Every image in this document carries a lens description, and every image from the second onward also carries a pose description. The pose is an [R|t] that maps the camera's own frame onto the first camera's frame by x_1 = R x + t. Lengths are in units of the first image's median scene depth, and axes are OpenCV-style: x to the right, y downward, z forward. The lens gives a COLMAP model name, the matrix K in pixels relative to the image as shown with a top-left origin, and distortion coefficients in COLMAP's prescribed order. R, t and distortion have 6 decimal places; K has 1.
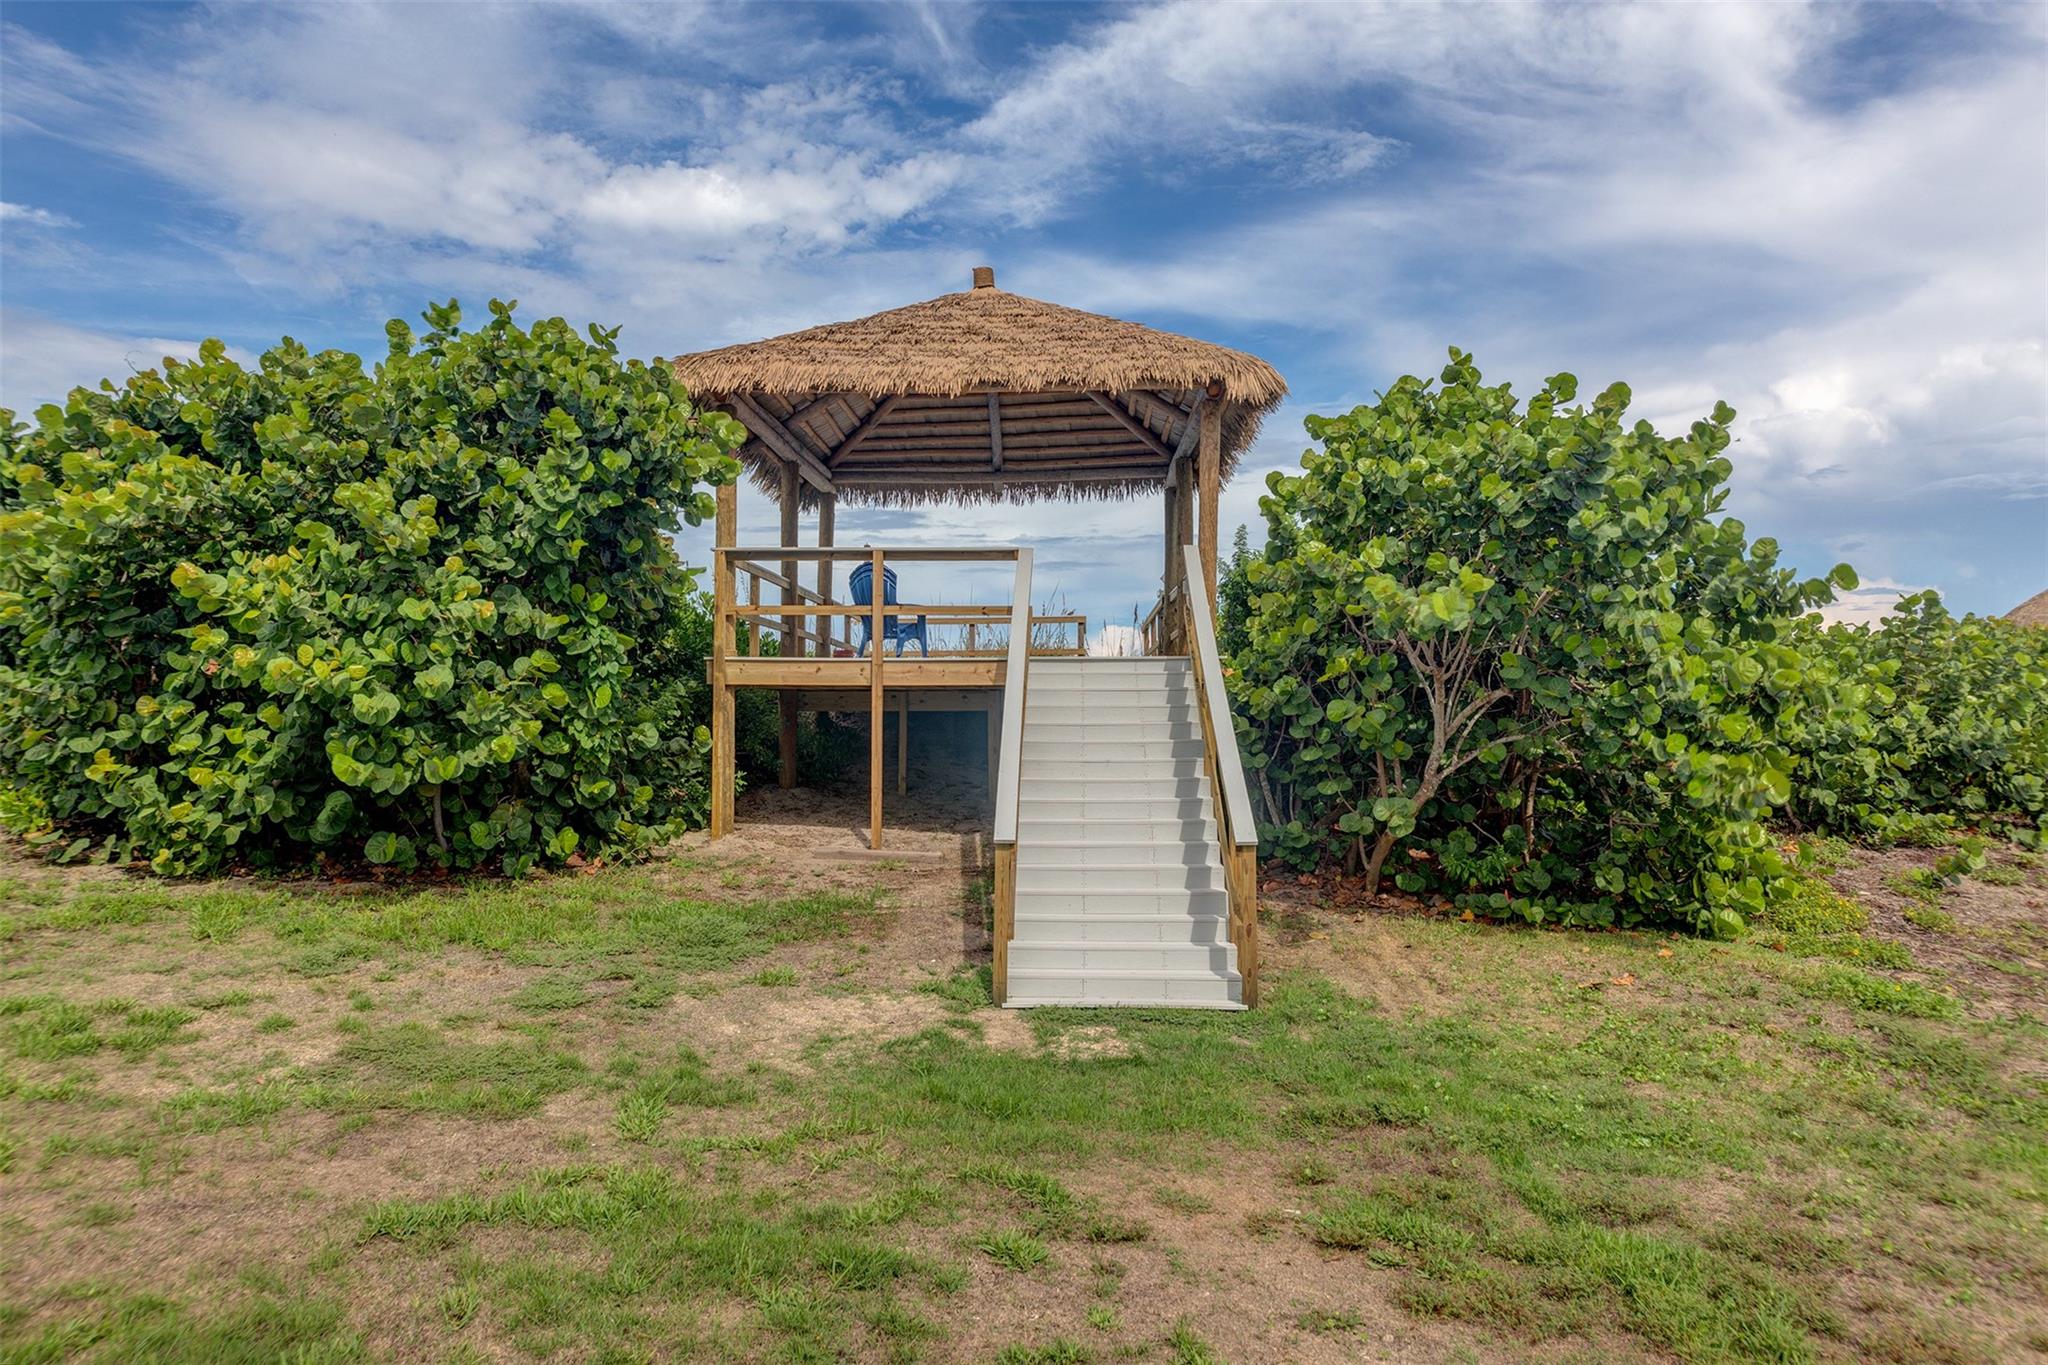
lens RADIAL K [[1342.9, 0, 1032.9], [0, 1342.9, 691.0], [0, 0, 1]] dist [-0.002055, 0.010838]
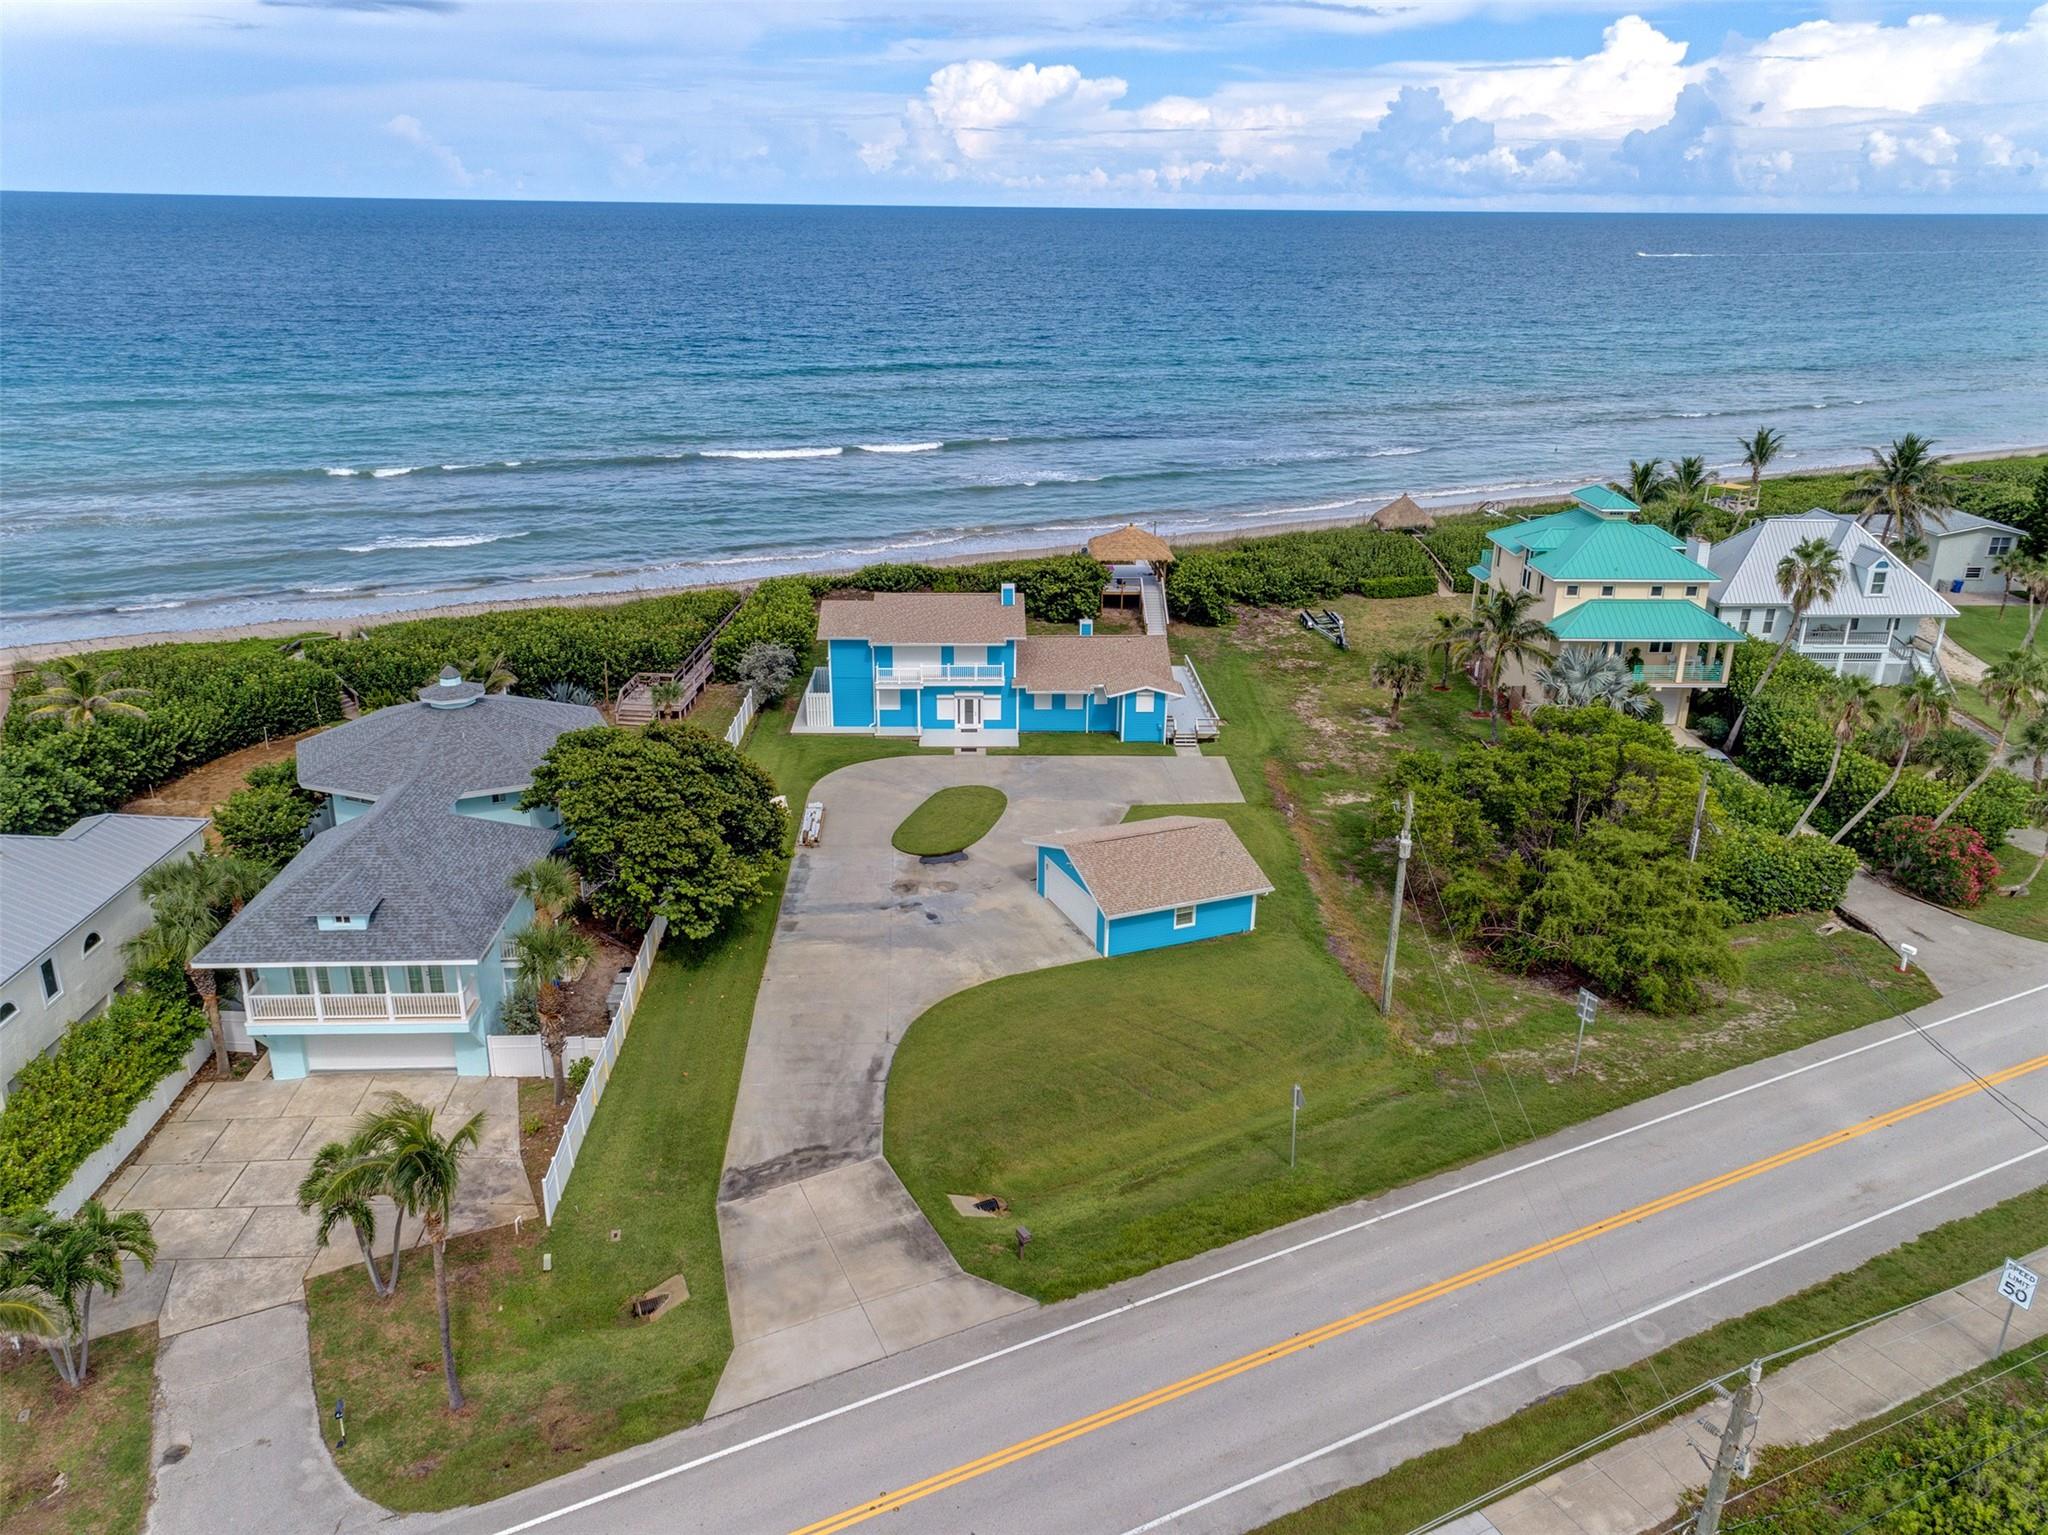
lens RADIAL K [[1560.4, 0, 1030.4], [0, 1560.4, 765.9], [0, 0, 1]] dist [0.023426, 0.005316]
pose [[0.996874, -0.014774, 0.077616, -1.569635], [-0.014532, 0.931315, 0.363925, -2.723866], [-0.077662, -0.363915, 0.928189, -8.910506]]
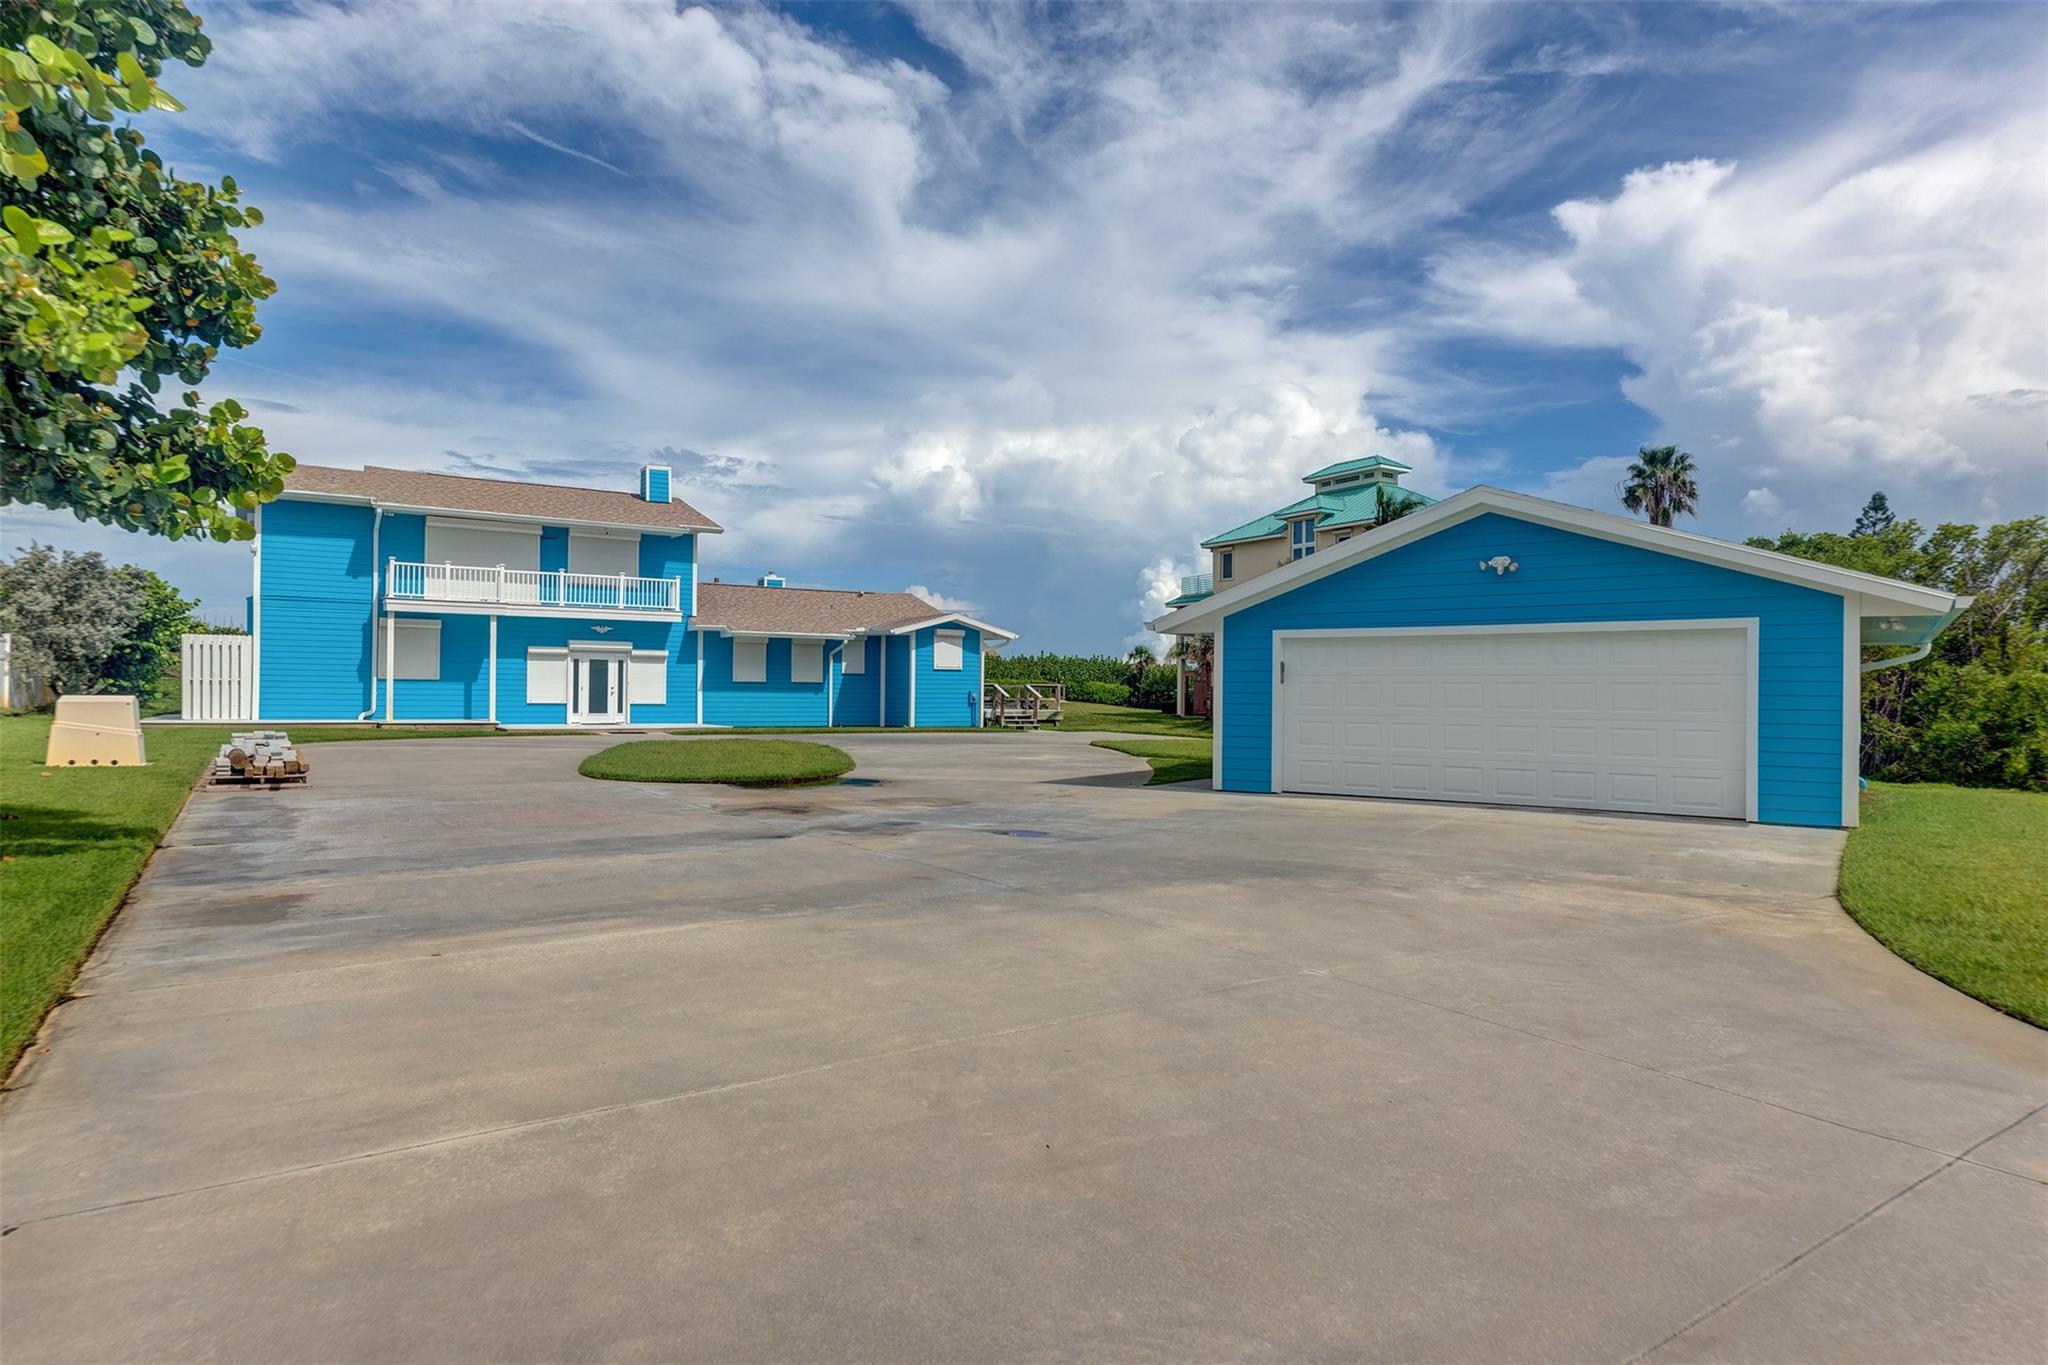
lens RADIAL K [[1156.9, 0, 1028.7], [0, 1156.9, 695.7], [0, 0, 1]] dist [-0.003839, 0.000972]
pose [[0.815865, 0.008725, 0.578176, -2.061062], [-0.024562, 0.999507, 0.019576, -0.006803], [-0.577720, -0.030172, 0.815677, -4.082079]]
